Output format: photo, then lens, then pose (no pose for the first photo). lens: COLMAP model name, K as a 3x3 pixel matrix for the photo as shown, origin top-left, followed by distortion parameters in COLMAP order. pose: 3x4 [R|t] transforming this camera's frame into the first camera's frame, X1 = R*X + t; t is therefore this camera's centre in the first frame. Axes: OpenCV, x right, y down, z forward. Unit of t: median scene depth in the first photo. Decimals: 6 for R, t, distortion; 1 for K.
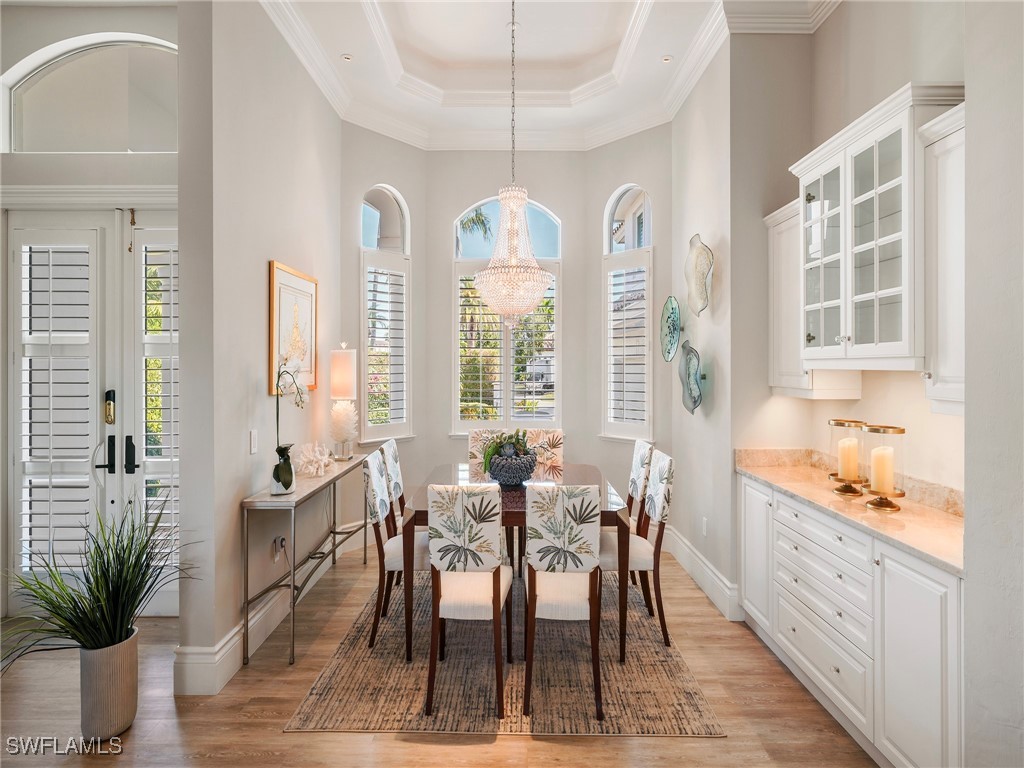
lens RADIAL K [[490.4, 0, 510.8], [0, 490.4, 360.3], [0, 0, 1]] dist [-0.001480, -0.000218]
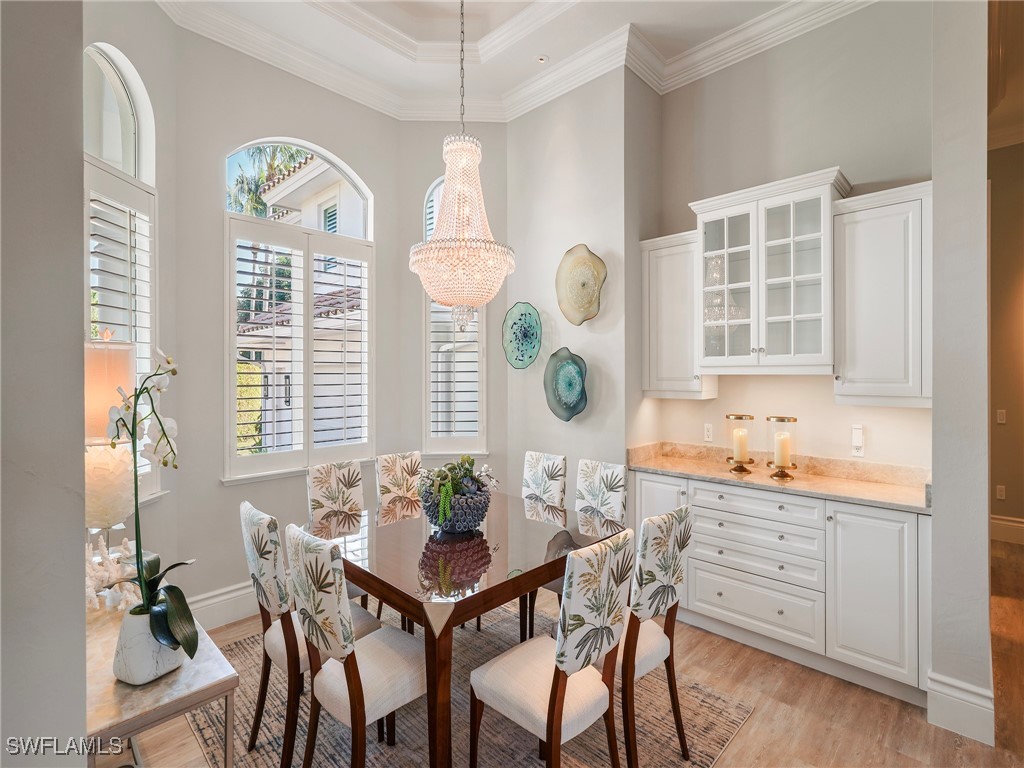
lens RADIAL K [[487.4, 0, 511.5], [0, 487.4, 370.7], [0, 0, 1]] dist [-0.004277, -0.000405]
pose [[0.695101, 0.001351, 0.718911, -0.668844], [-0.002897, 0.999995, 0.000923, 0.009838], [-0.718906, -0.002724, 0.695102, 0.583382]]
